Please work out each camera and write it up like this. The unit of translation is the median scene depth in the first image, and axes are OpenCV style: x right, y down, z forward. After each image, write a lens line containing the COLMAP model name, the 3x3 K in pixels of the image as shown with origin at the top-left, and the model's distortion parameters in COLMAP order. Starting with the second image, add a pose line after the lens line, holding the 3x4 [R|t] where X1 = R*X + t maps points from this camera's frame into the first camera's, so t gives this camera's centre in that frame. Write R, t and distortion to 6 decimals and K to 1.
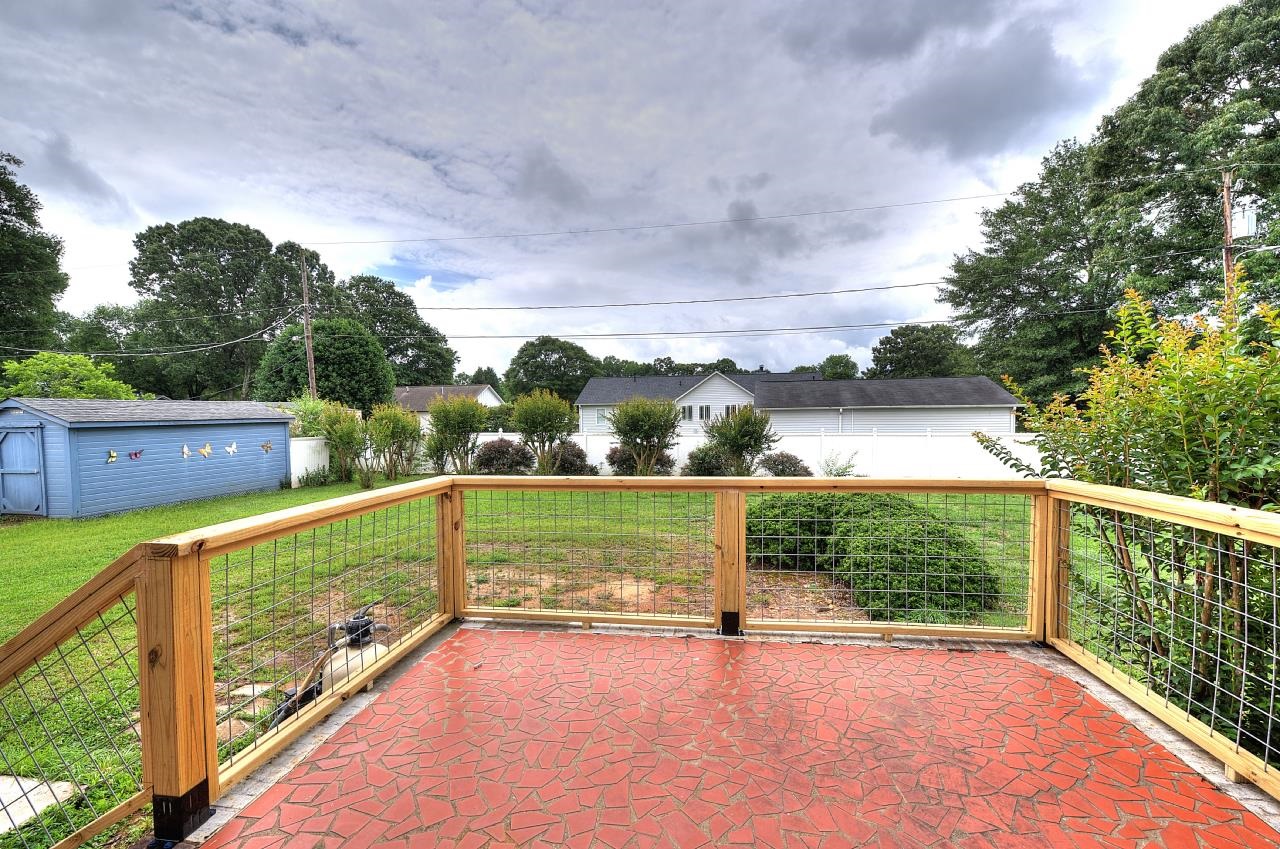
lens RADIAL K [[567.9, 0, 640.5], [0, 567.9, 429.4], [0, 0, 1]] dist [-0.001663, 0.000230]
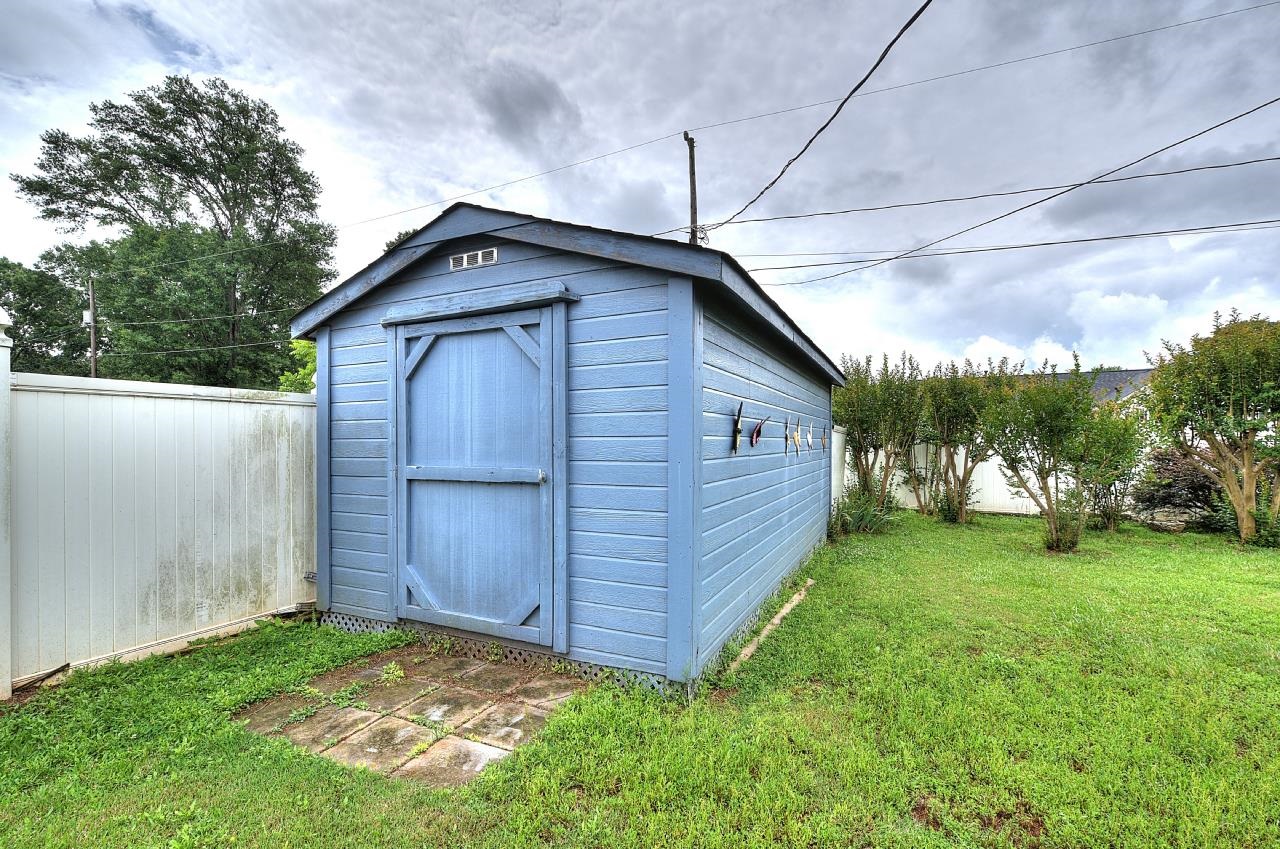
lens RADIAL K [[567.9, 0, 640.5], [0, 567.9, 433.9], [0, 0, 1]] dist [-0.001663, 0.000230]
pose [[0.967944, 0.001639, -0.251160, -0.948480], [-0.010769, 0.999330, -0.034982, 0.063342], [0.250934, 0.036565, 0.967313, 0.754462]]
